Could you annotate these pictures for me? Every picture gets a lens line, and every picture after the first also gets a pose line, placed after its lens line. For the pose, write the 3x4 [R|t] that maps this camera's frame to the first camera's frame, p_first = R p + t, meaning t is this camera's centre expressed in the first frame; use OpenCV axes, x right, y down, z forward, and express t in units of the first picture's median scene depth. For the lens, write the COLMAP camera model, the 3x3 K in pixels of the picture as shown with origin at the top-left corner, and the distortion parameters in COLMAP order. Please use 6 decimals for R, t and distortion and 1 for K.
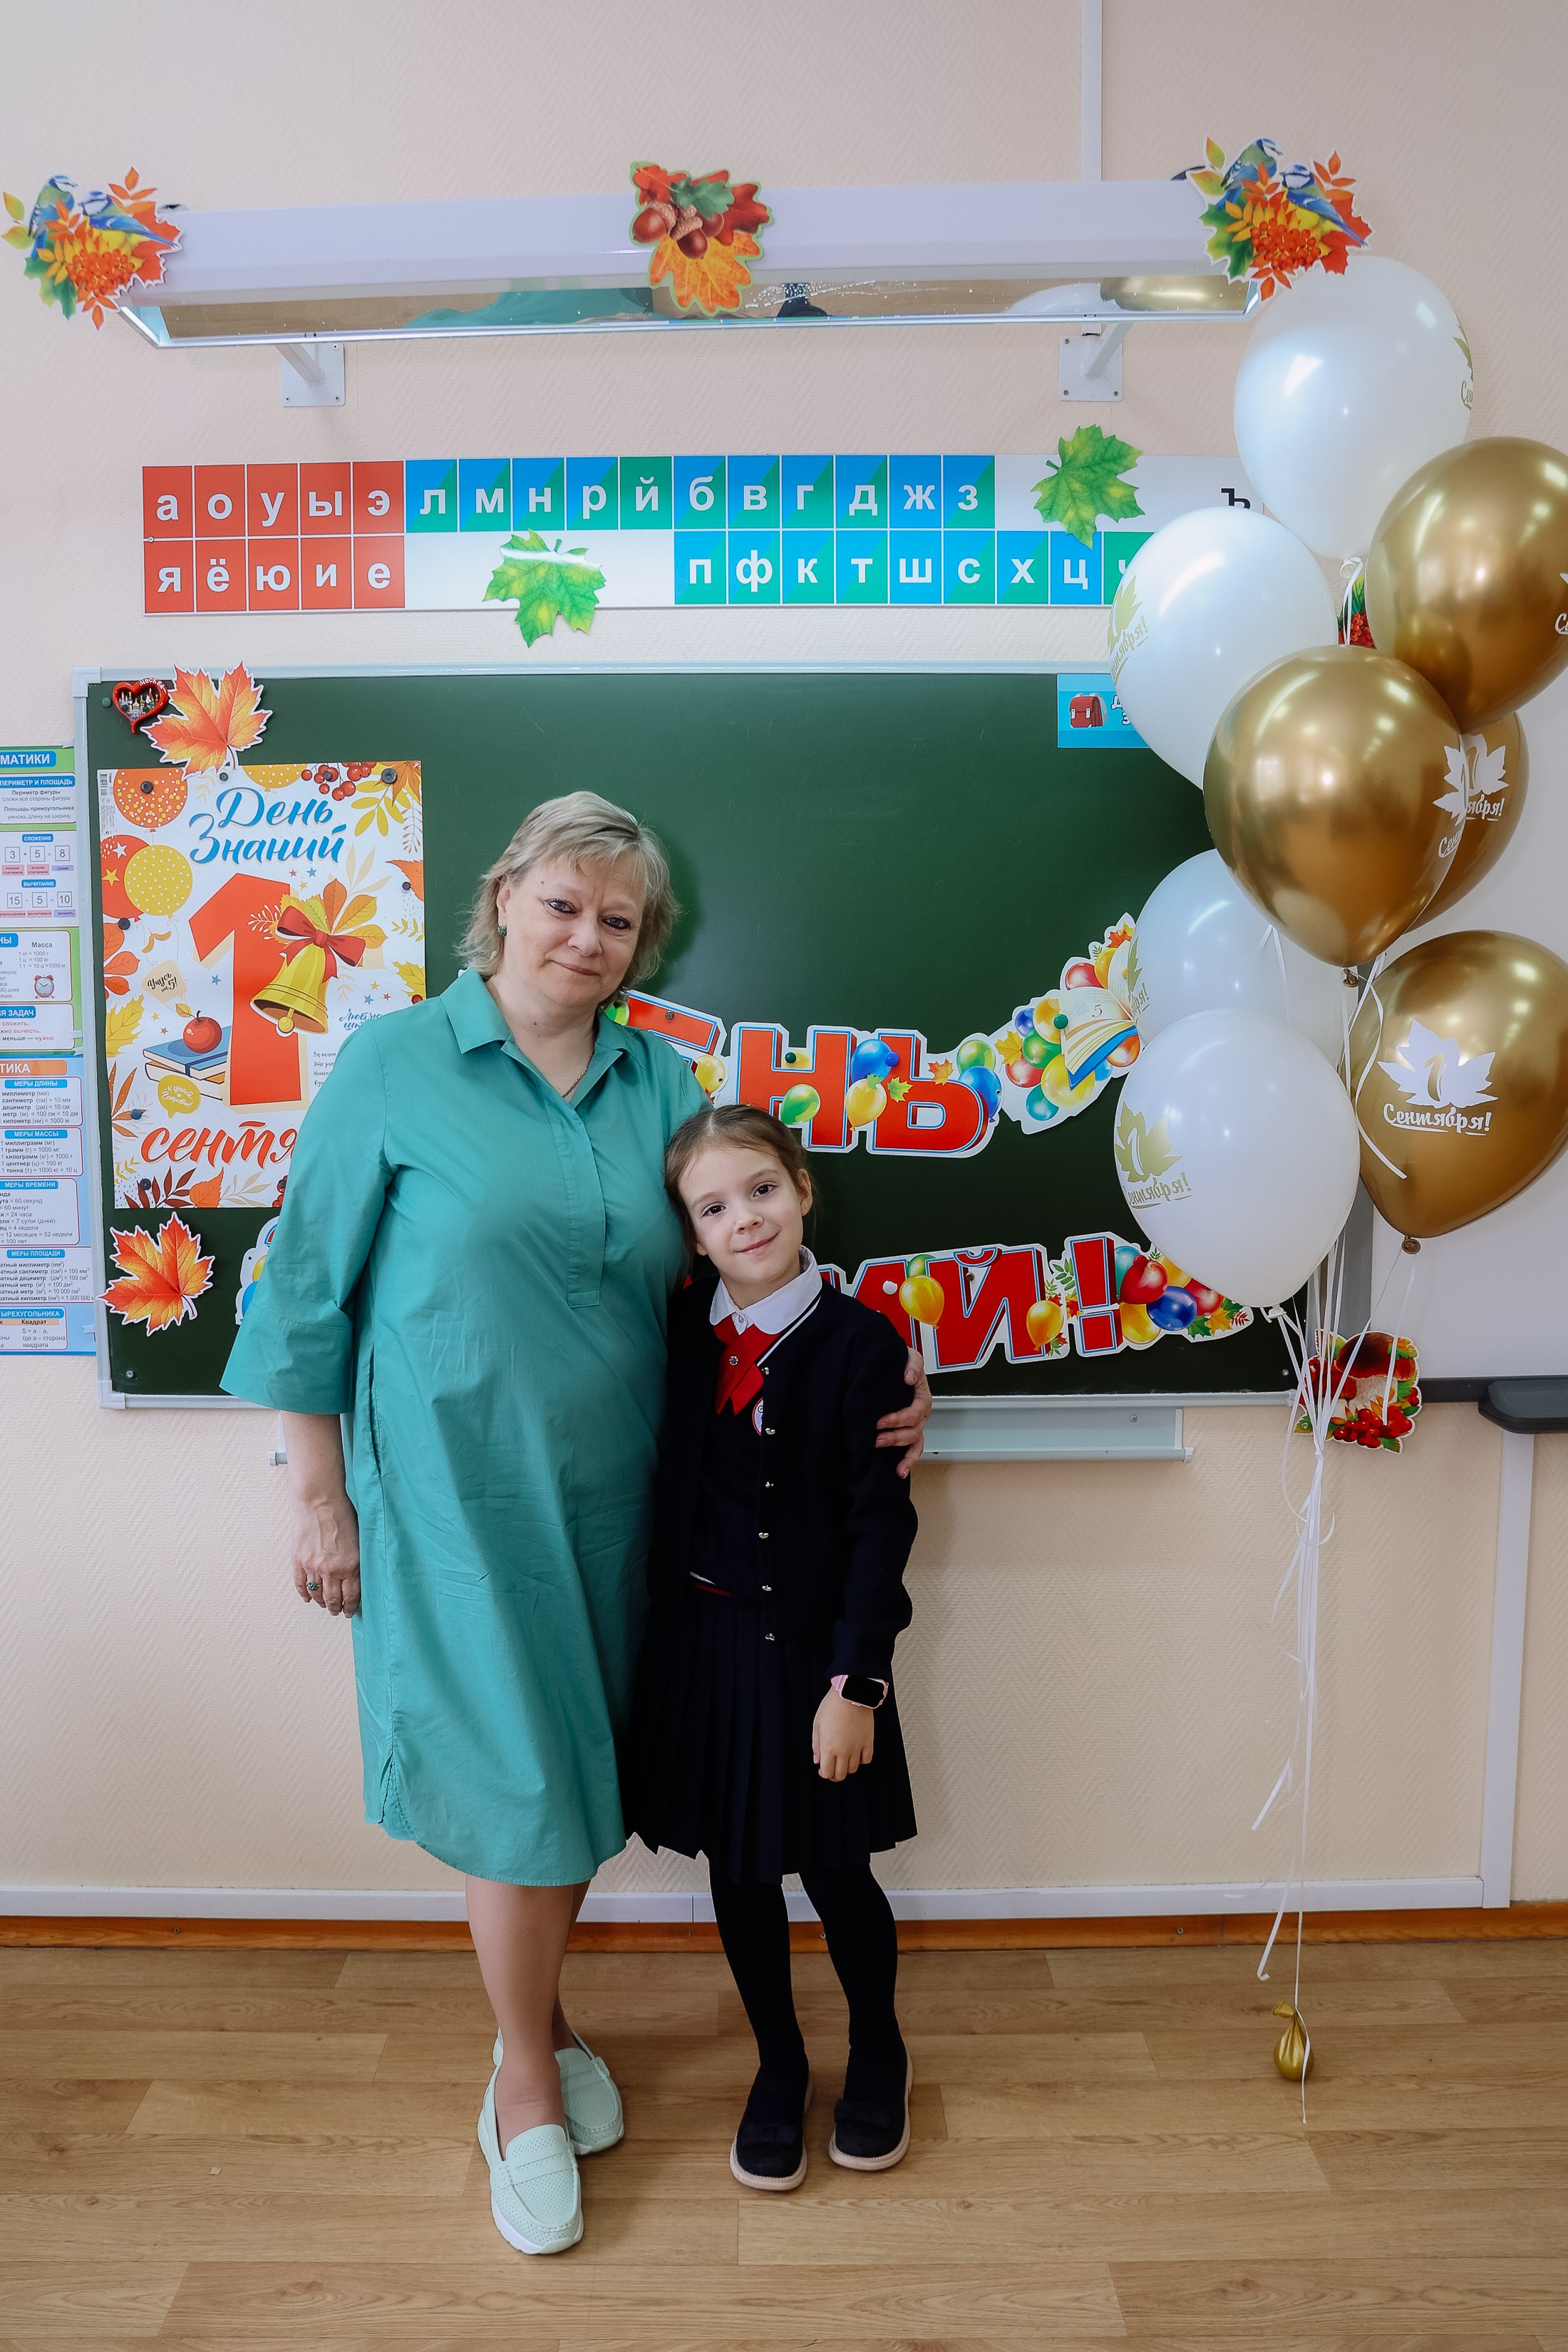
lens RADIAL K [[1681.6, 0, 743.5], [0, 1681.6, 1141.2], [0, 0, 1]] dist [-0.113374, 0.085805]
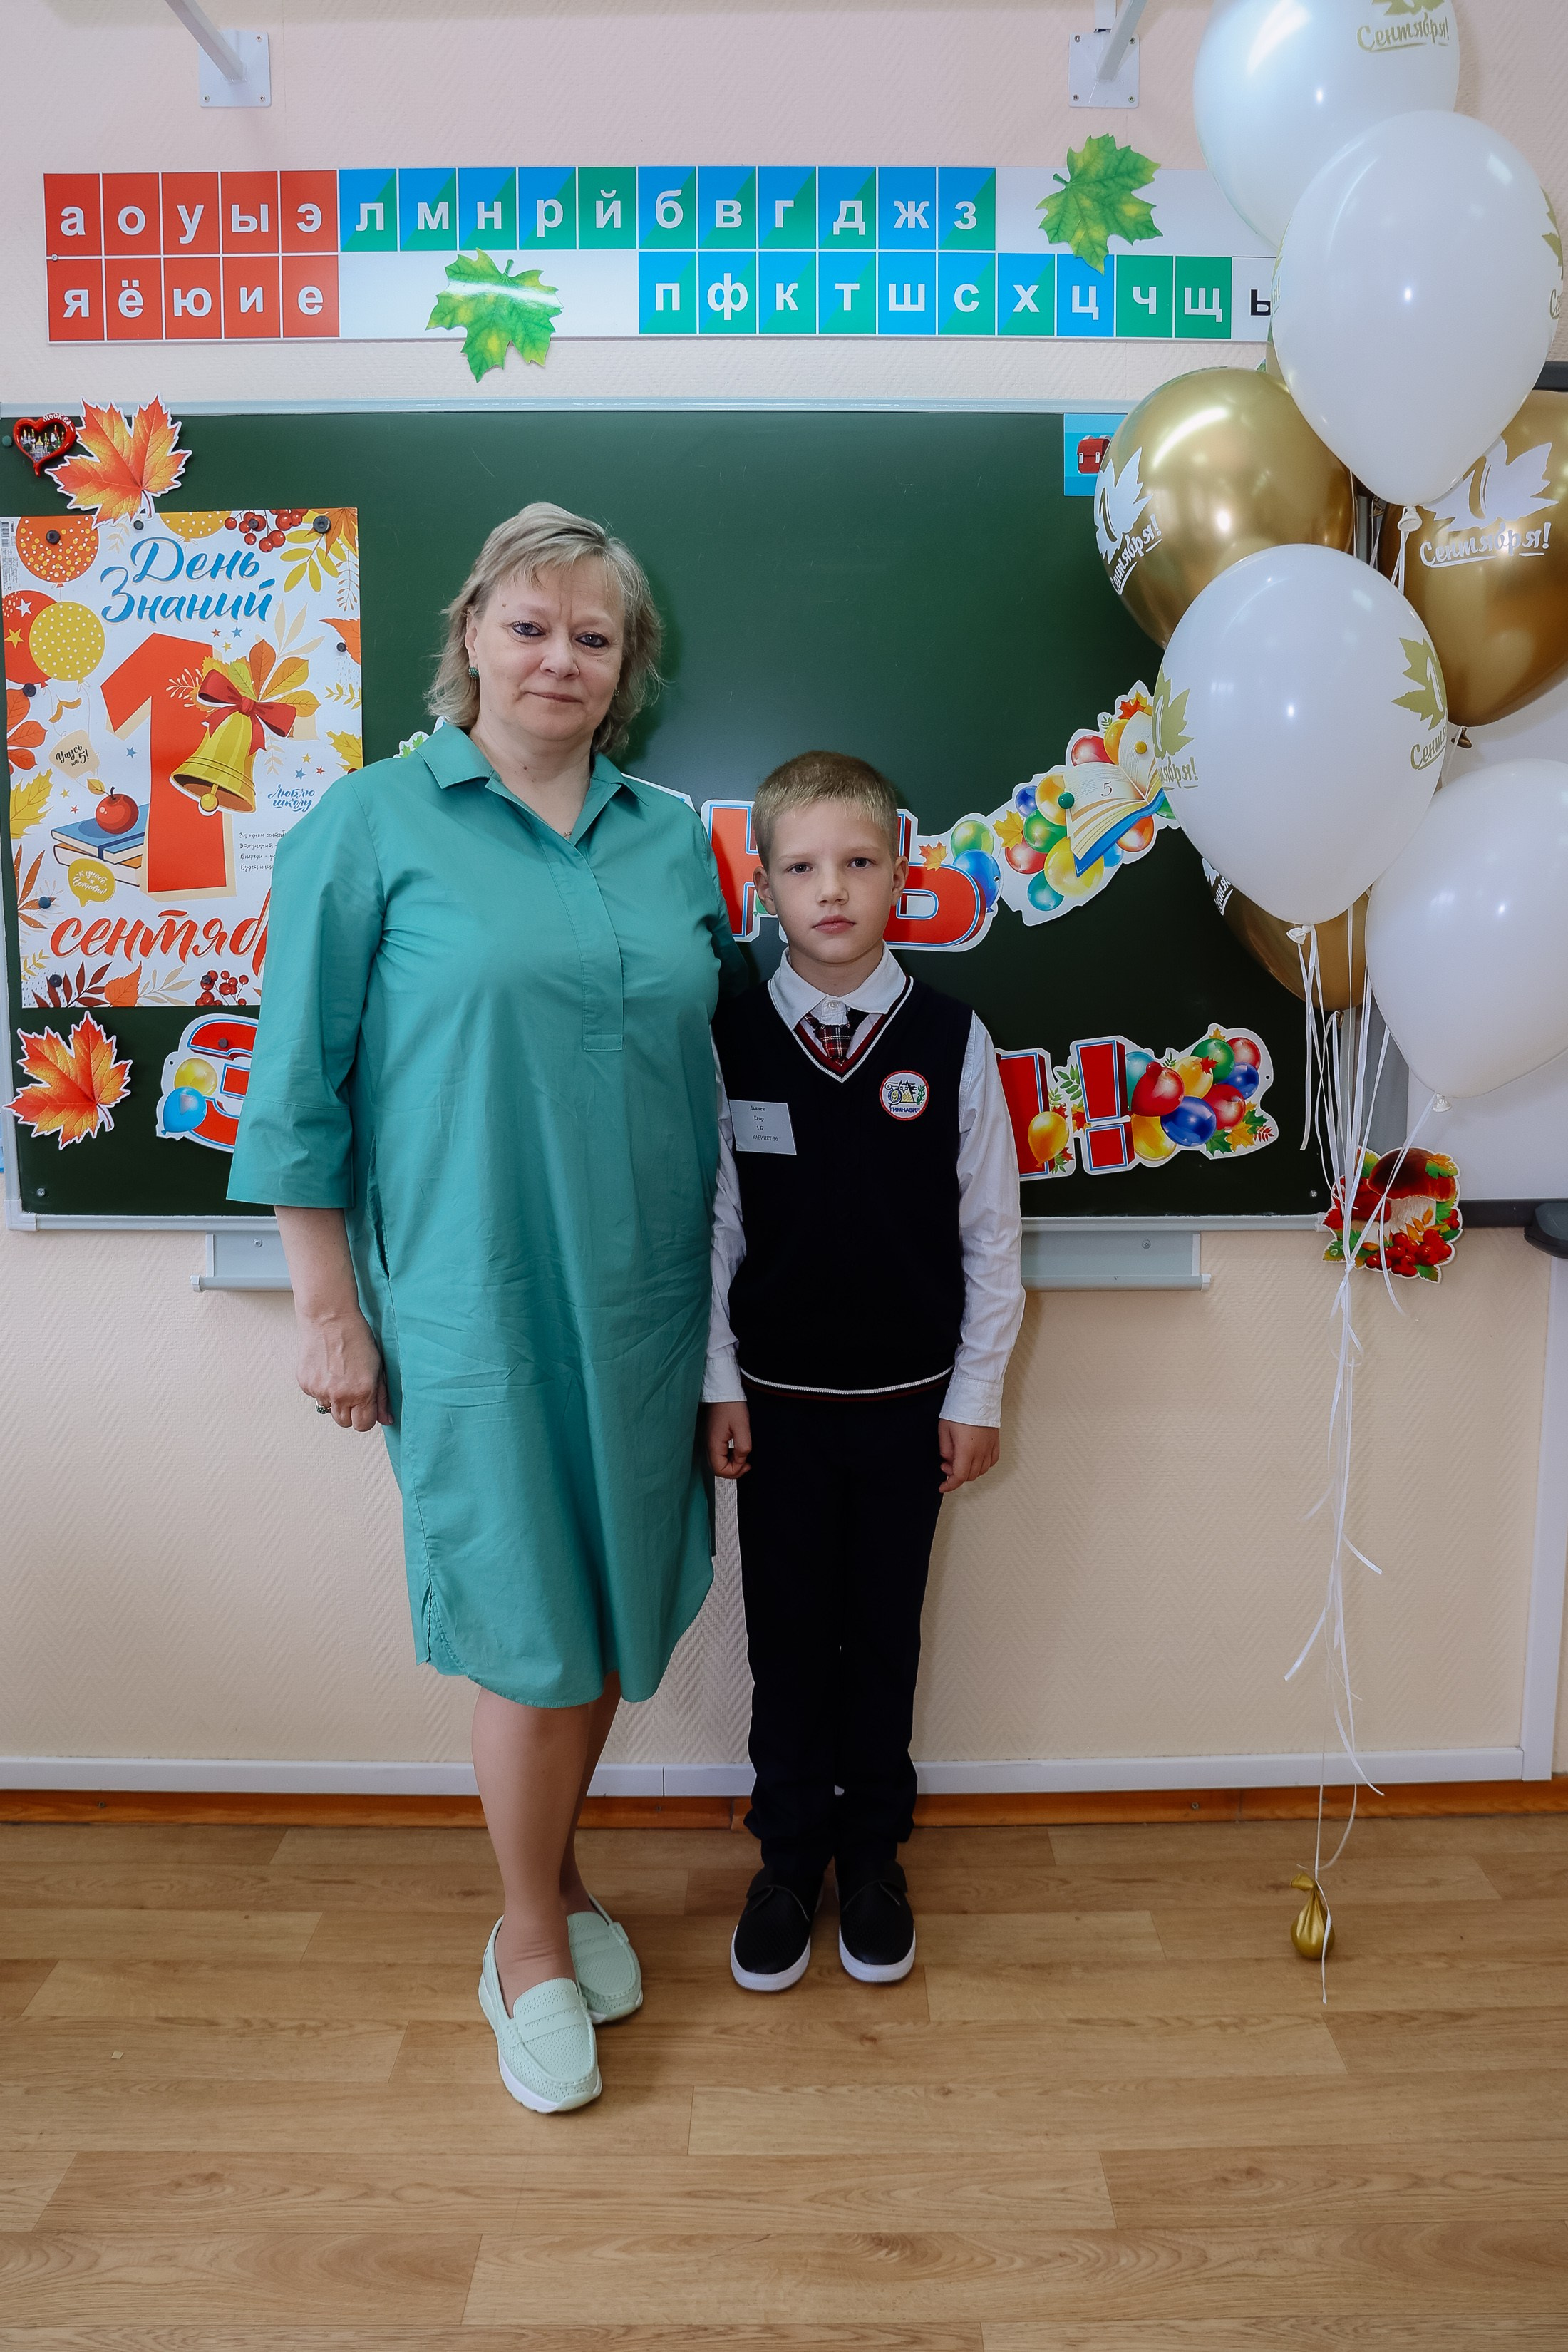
lens RADIAL K [[1702.8, 0, 815.7], [0, 1702.8, 1117.7], [0, 0, 1]] dist [-0.112508, 0.083050]
pose [[0.999918, 0.002965, 0.012475, 0.043742], [-0.003344, 0.999531, 0.030437, 0.072680], [-0.012379, -0.030476, 0.999459, 0.084261]]
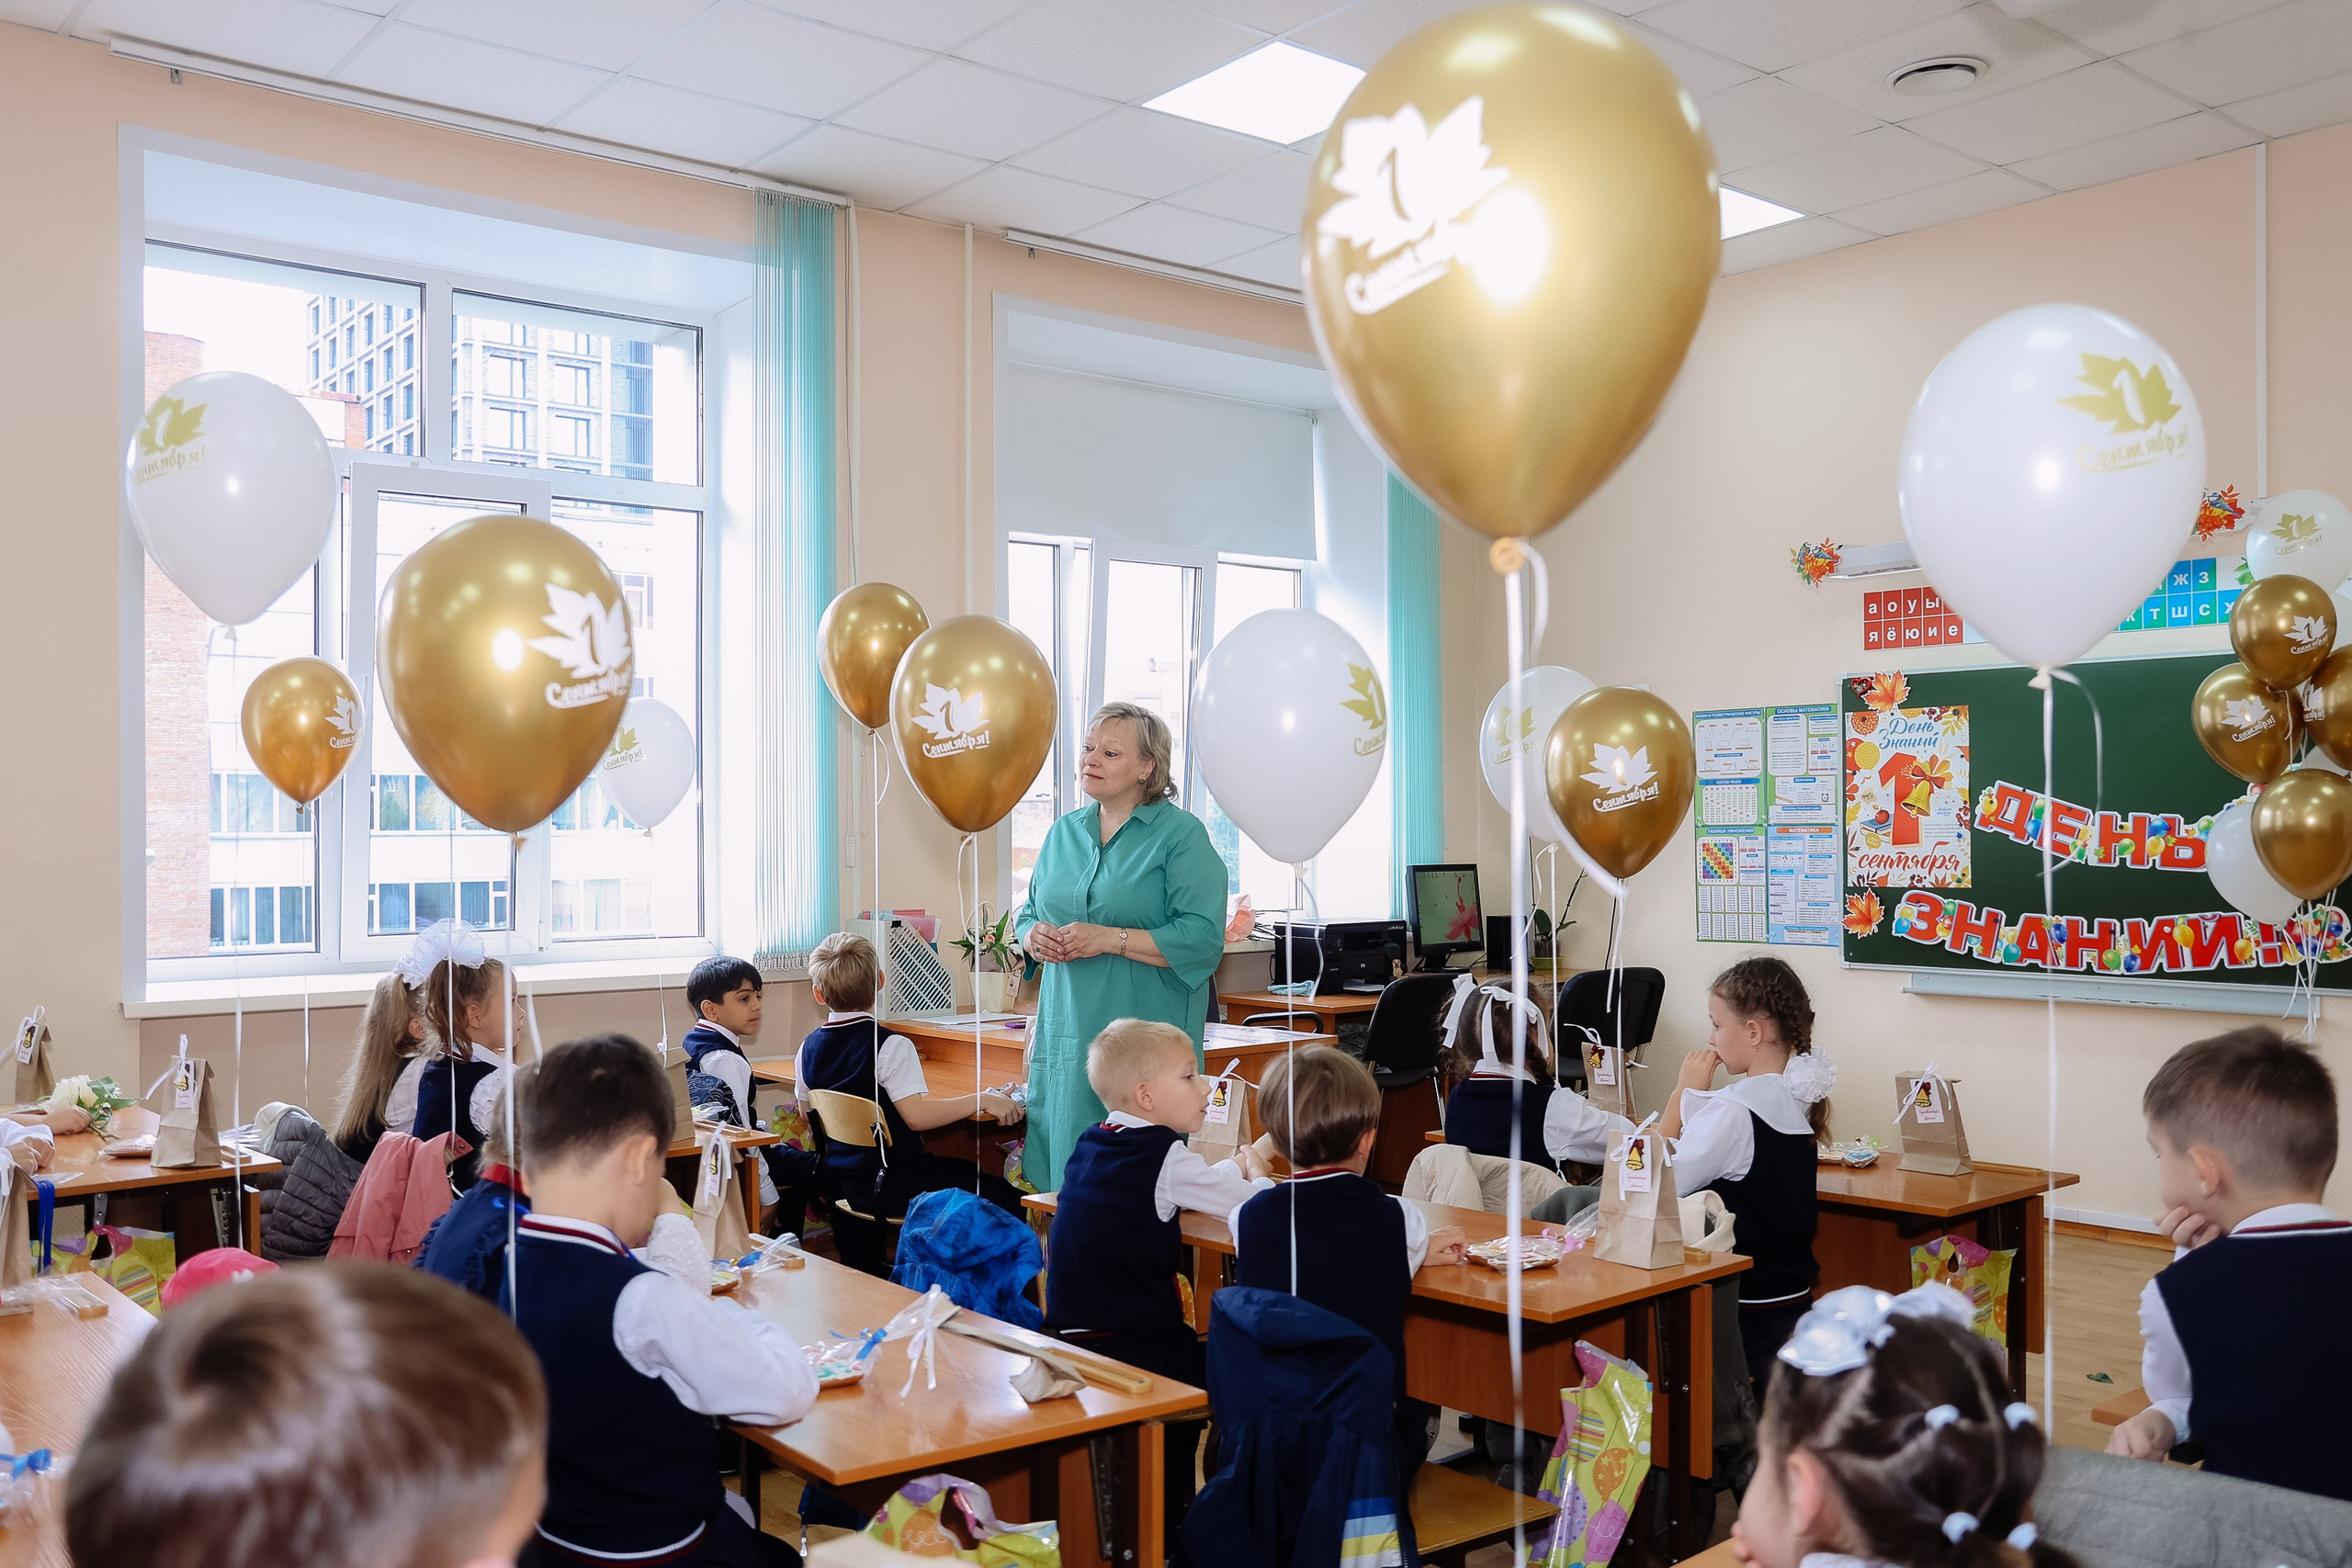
lens RADIAL K [[1985.2, 0, 1173.9], [0, 1985.2, 830.3], [0, 0, 1]] dist [-0.056574, 0.113529]
pose [[0.661667, 0.002712, -0.749793, 1.202966], [-0.062593, 0.996703, -0.051631, 0.177164], [0.747181, 0.081095, 0.659655, -1.762405]]
